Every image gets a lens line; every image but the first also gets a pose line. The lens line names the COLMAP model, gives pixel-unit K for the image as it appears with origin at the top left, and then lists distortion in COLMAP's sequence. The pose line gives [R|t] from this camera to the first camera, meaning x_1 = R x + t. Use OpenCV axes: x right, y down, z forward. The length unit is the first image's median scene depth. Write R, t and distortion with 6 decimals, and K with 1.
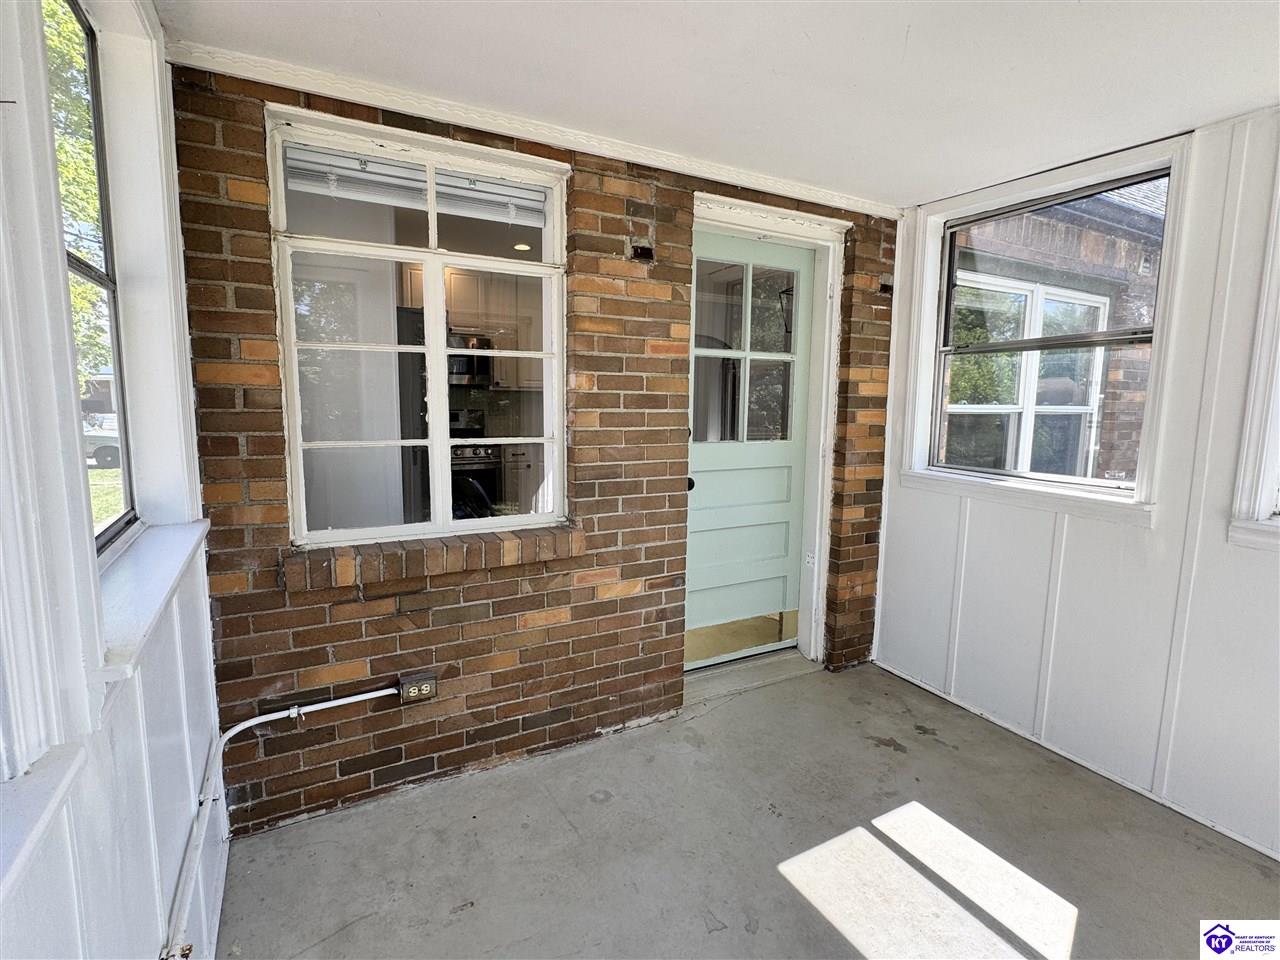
lens RADIAL K [[633.7, 0, 637.6], [0, 633.7, 481.2], [0, 0, 1]] dist [-0.002315, 0.000302]
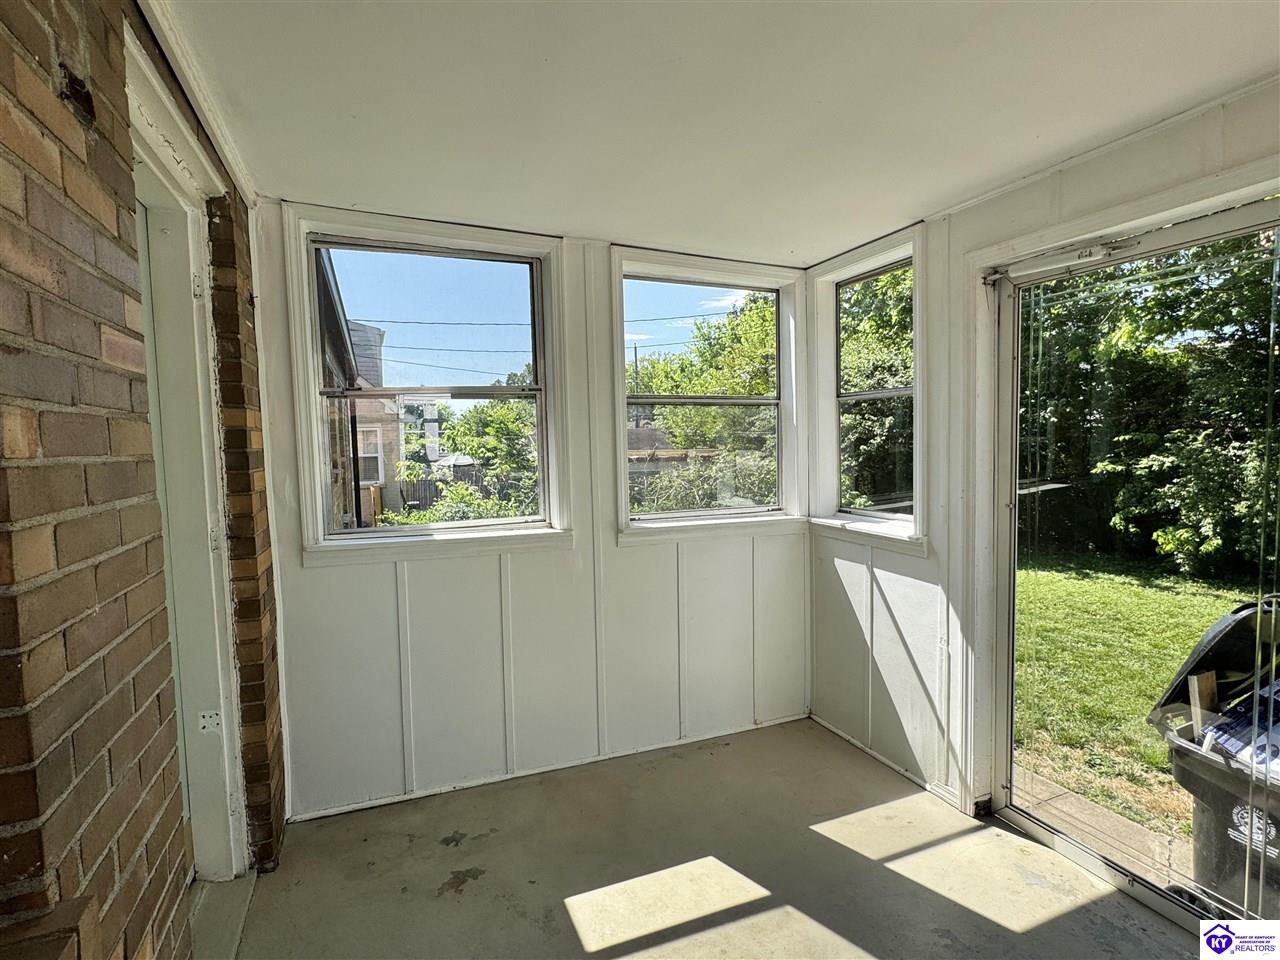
lens RADIAL K [[633.7, 0, 633.4], [0, 633.7, 481.4], [0, 0, 1]] dist [-0.002315, 0.000302]
pose [[0.101437, -0.080225, 0.991602, -0.299037], [0.149105, 0.986711, 0.064577, -0.089860], [-0.983605, 0.141302, 0.112051, 0.558399]]
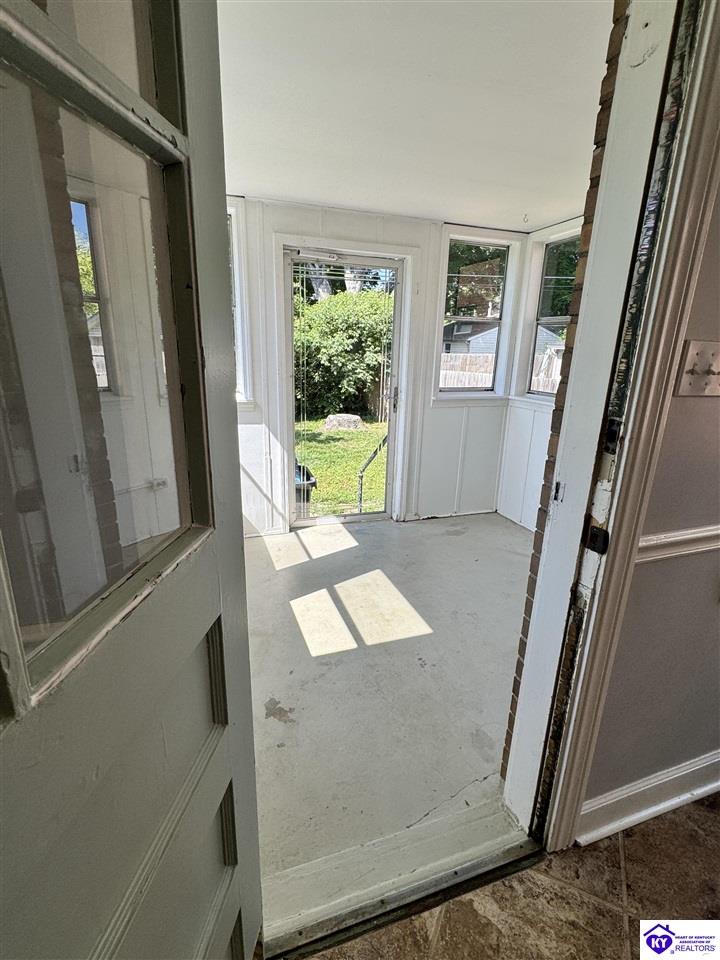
lens RADIAL K [[475.3, 0, 358.9], [0, 475.3, 481.2], [0, 0, 1]] dist [-0.002315, 0.000302]
pose [[-0.988229, -0.082030, 0.129130, 0.191688], [-0.022813, 0.913668, 0.405820, -0.186482], [-0.151272, 0.398097, -0.904785, 1.350935]]
